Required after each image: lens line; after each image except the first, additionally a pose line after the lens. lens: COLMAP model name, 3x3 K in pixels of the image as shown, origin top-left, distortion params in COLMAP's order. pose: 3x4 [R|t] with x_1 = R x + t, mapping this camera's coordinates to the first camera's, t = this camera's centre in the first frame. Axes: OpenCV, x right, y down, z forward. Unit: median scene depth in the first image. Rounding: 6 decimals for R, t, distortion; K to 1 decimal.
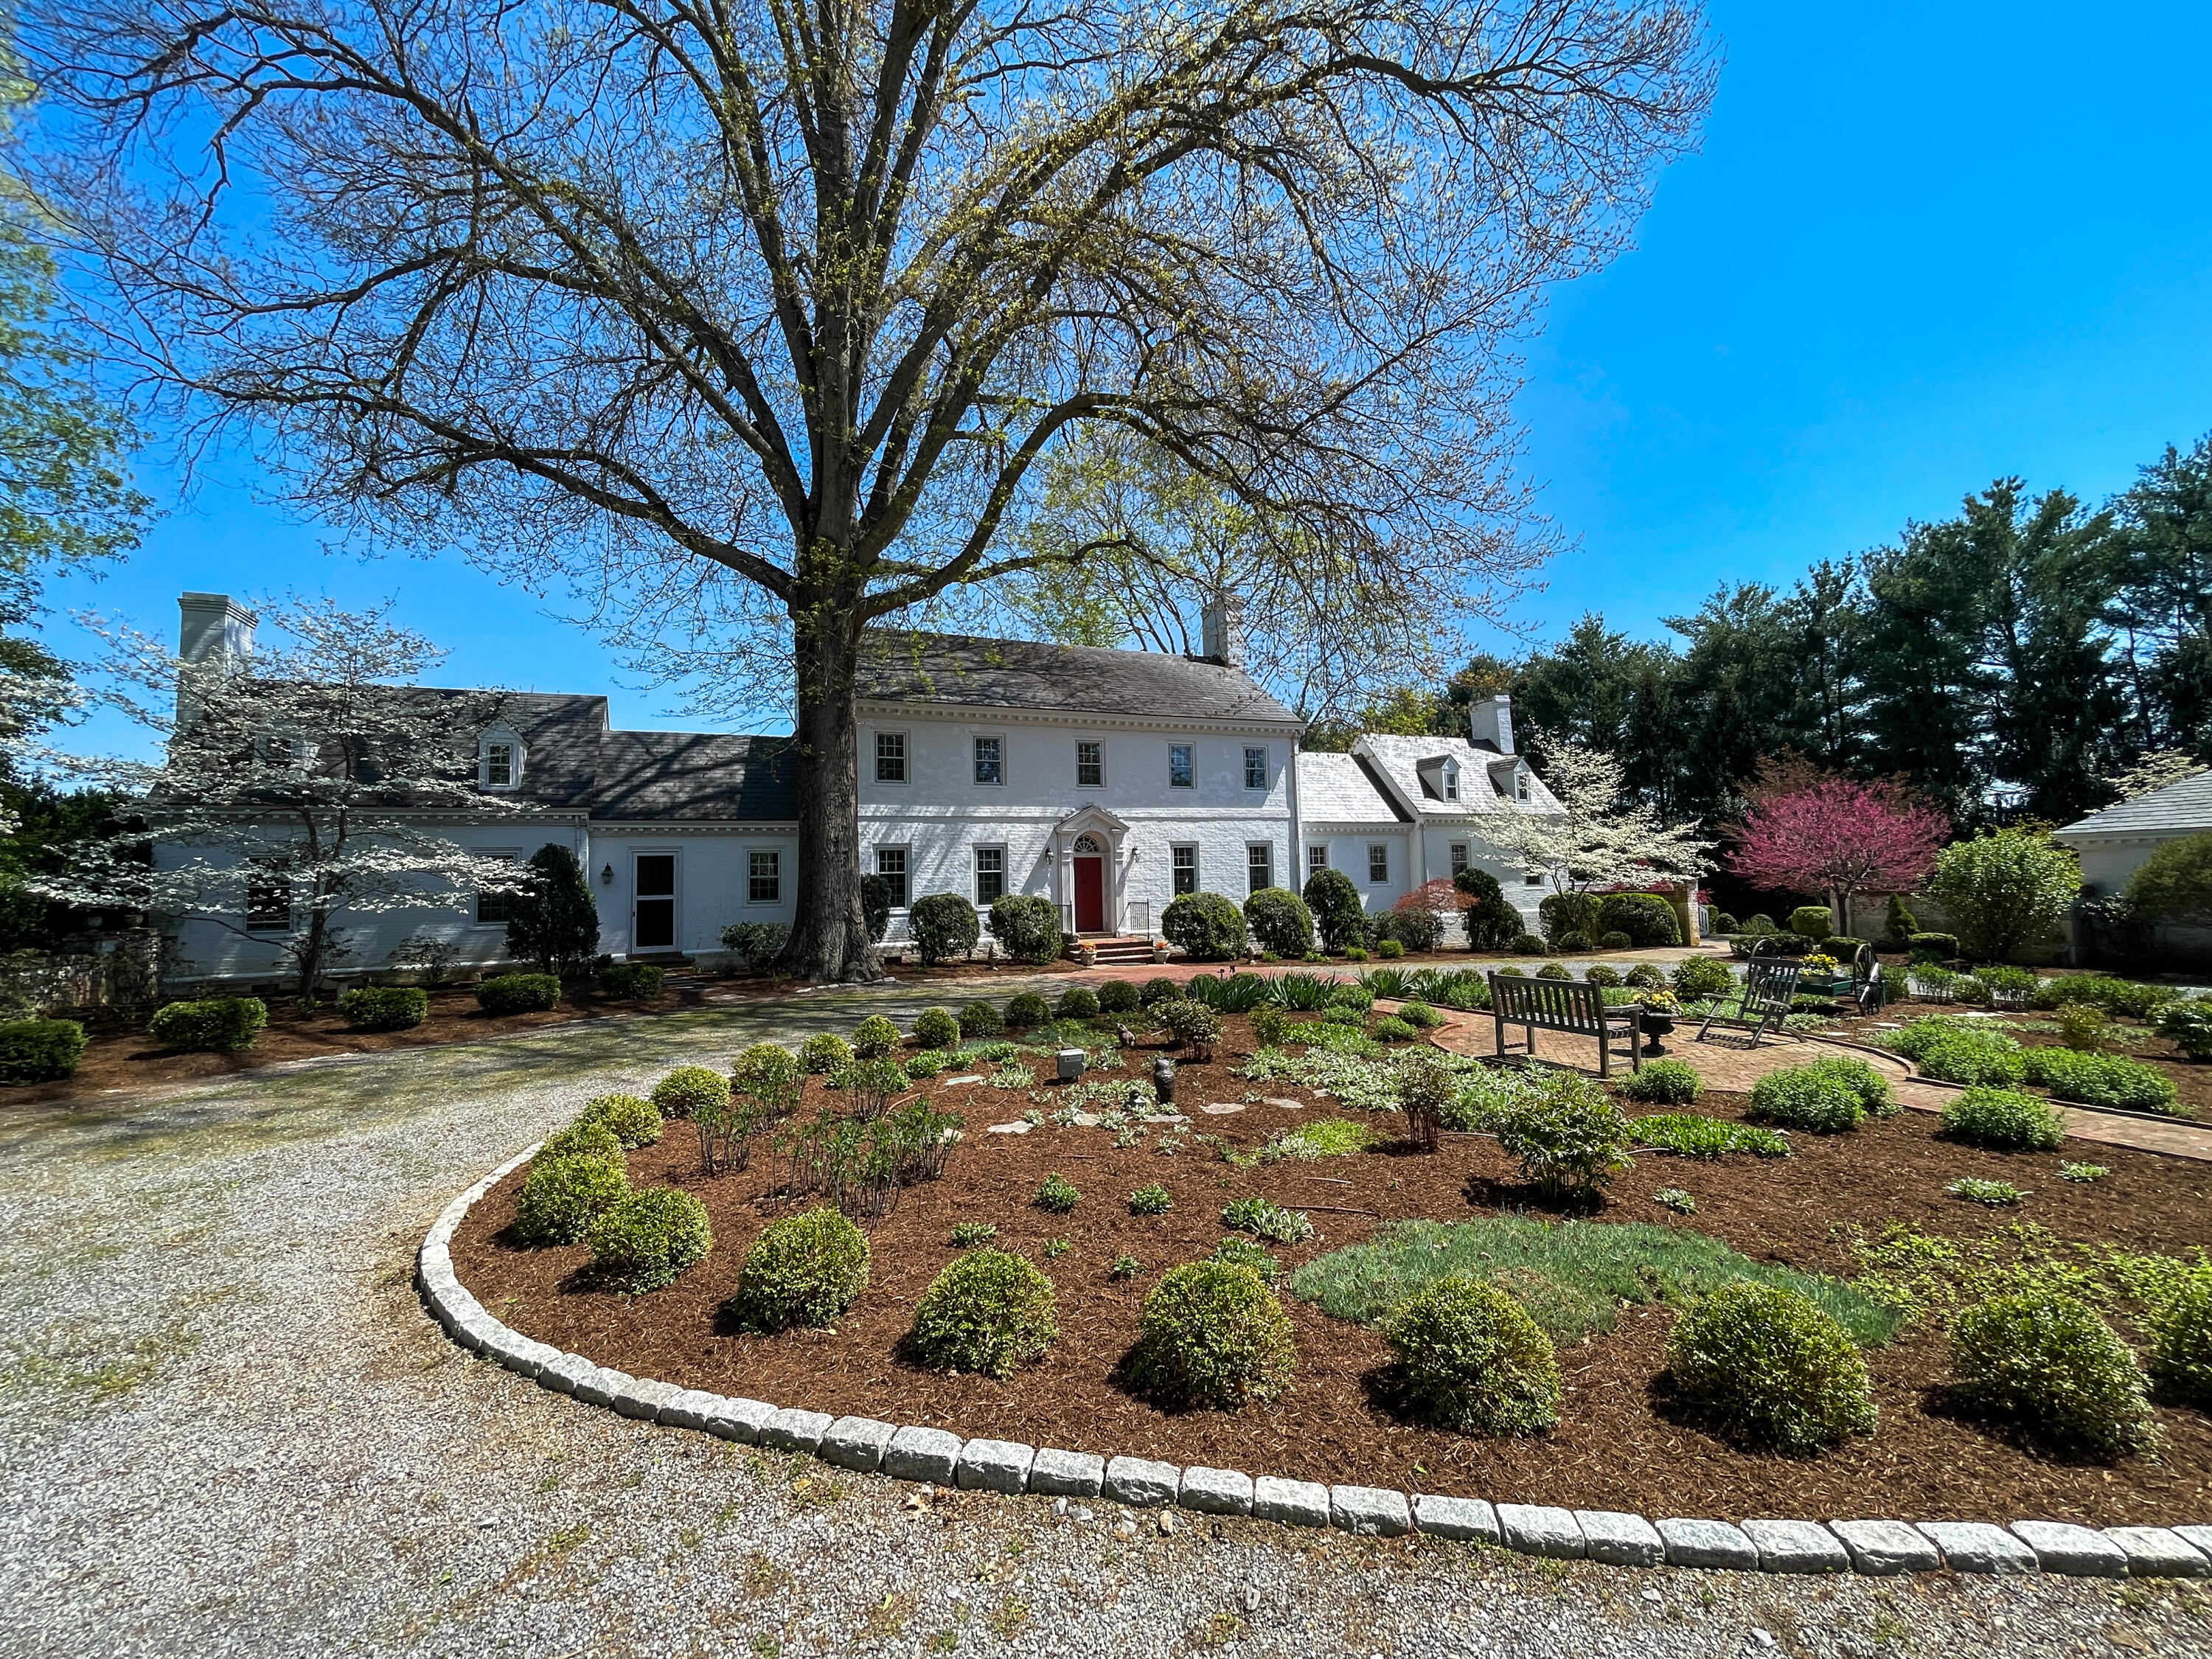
lens RADIAL K [[889.9, 0, 1106.7], [0, 889.9, 820.9], [0, 0, 1]] dist [-0.000048, 0.000121]
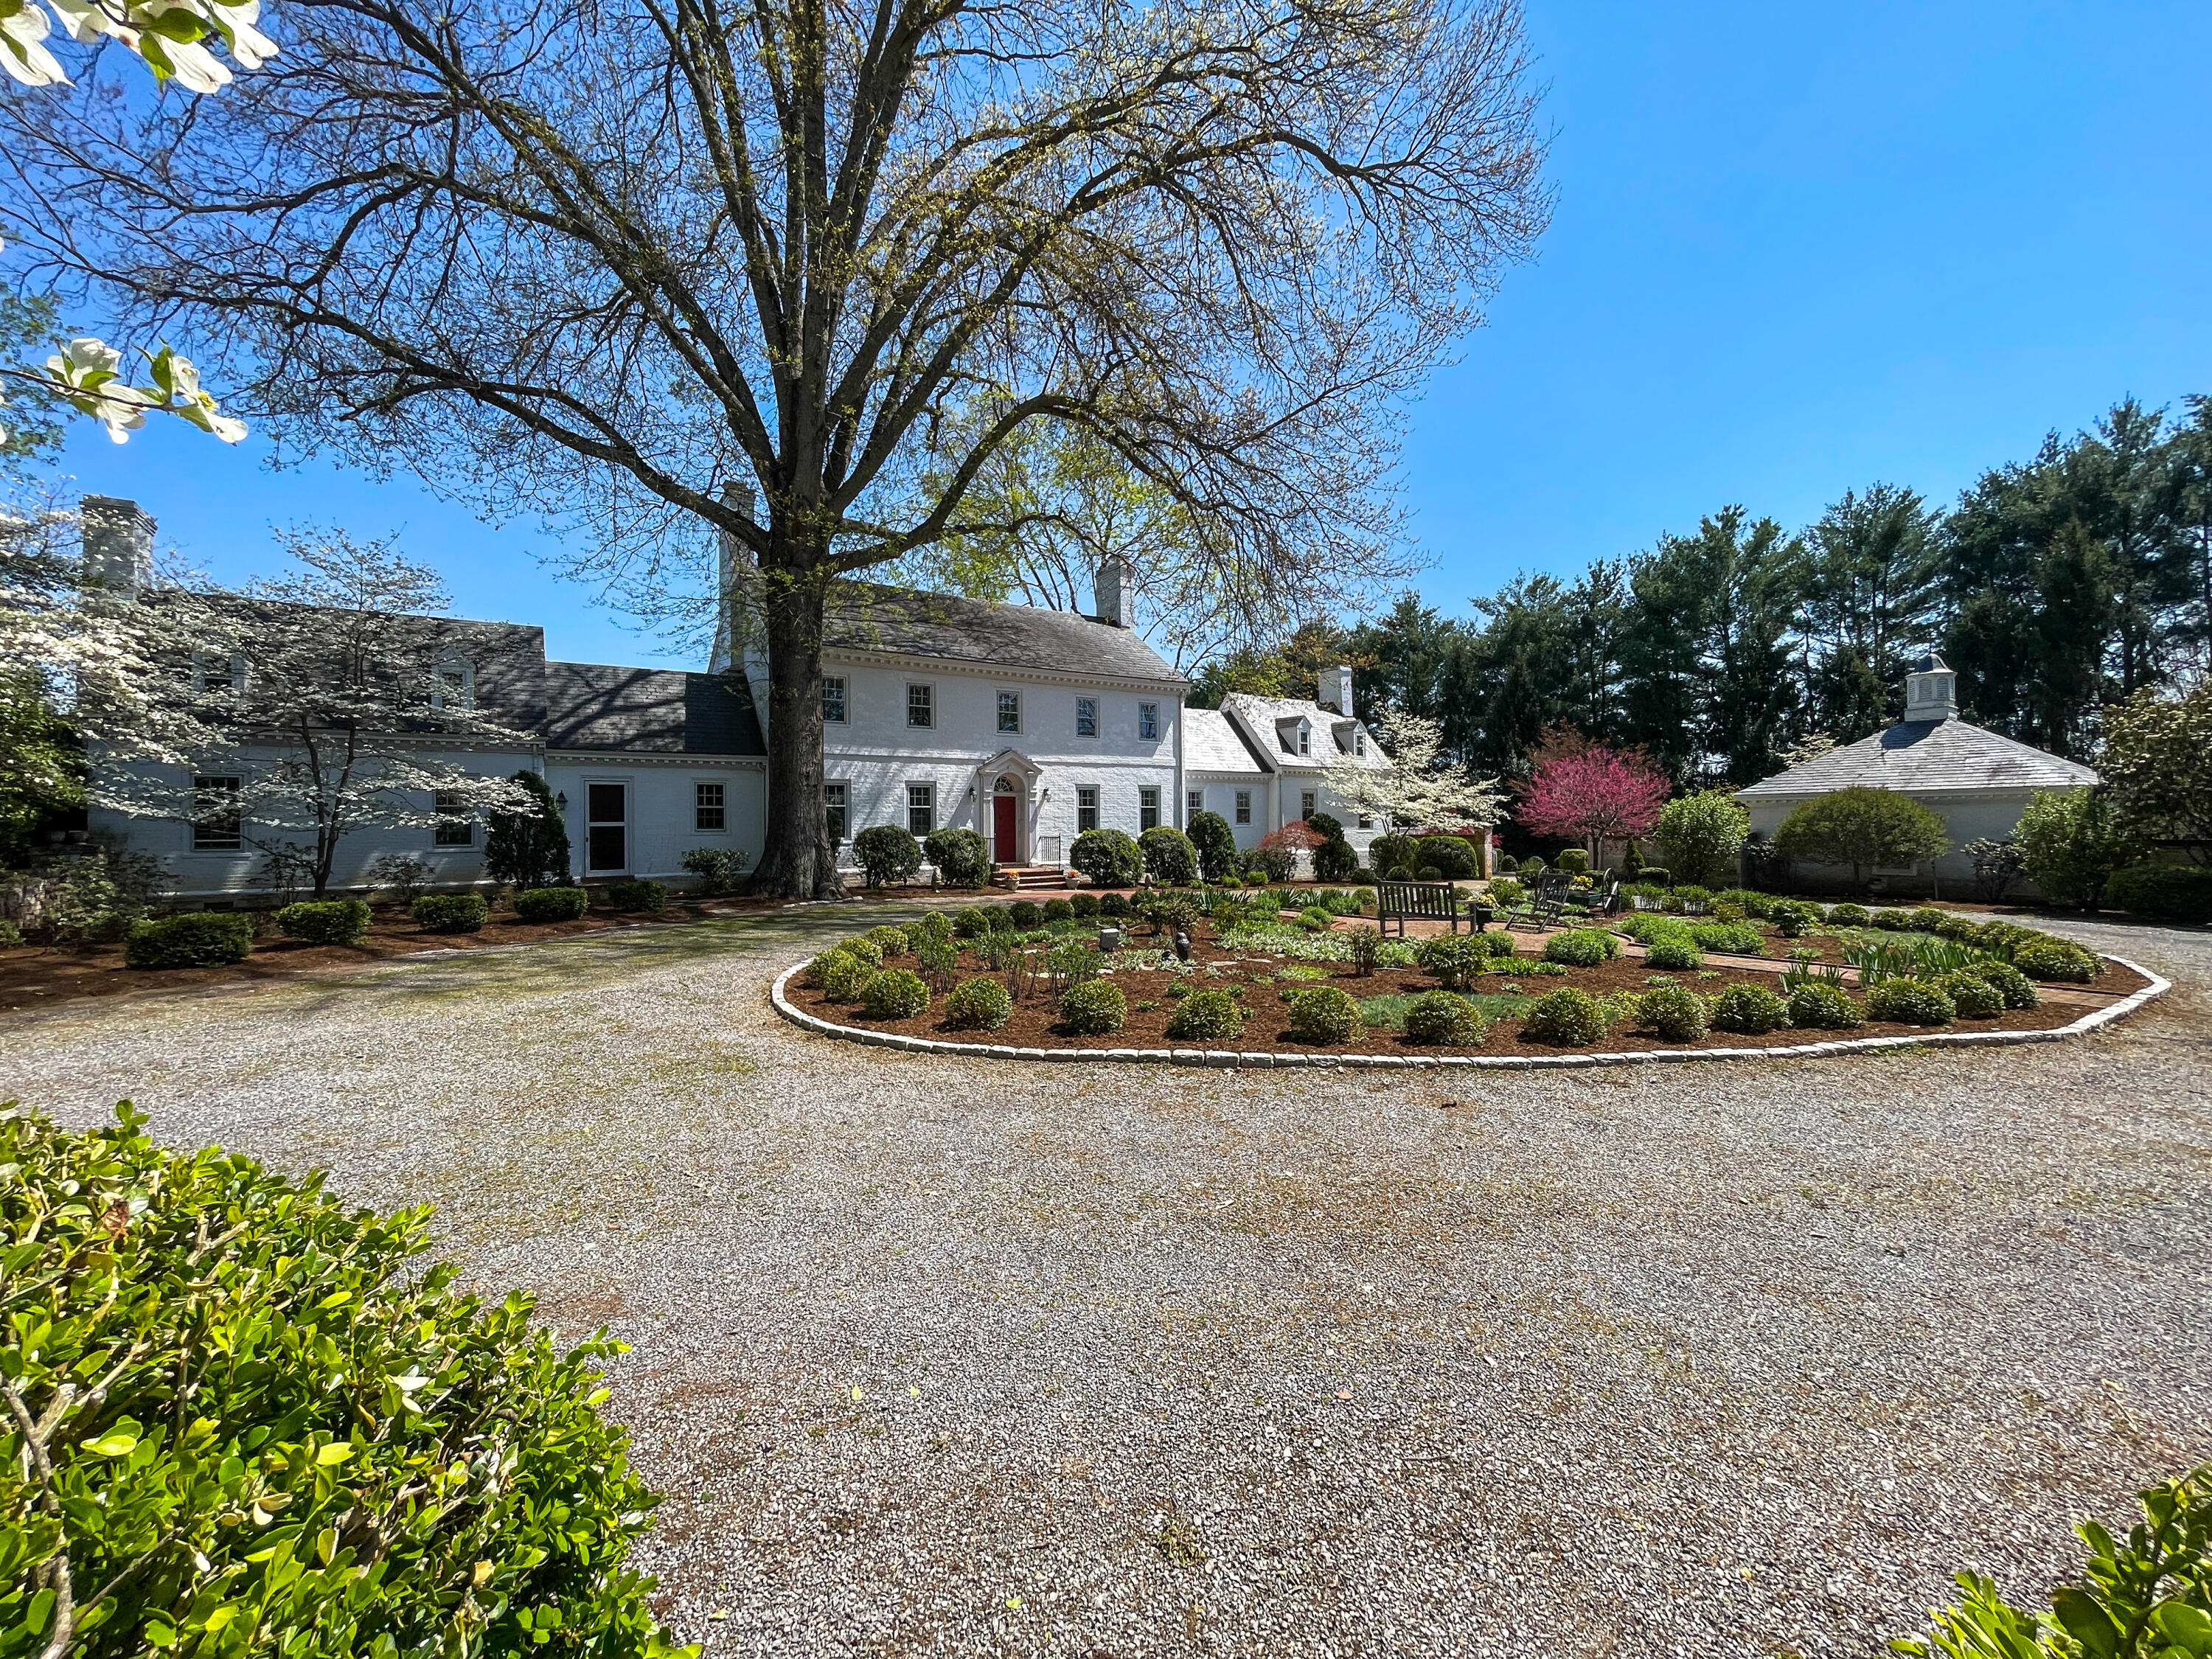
lens RADIAL K [[889.9, 0, 1106.7], [0, 889.9, 820.9], [0, 0, 1]] dist [-0.000048, 0.000121]
pose [[0.981836, 0.018086, 0.188869, -0.104932], [-0.029953, 0.997739, 0.060167, 0.000858], [-0.187354, -0.064732, 0.980157, -0.120923]]
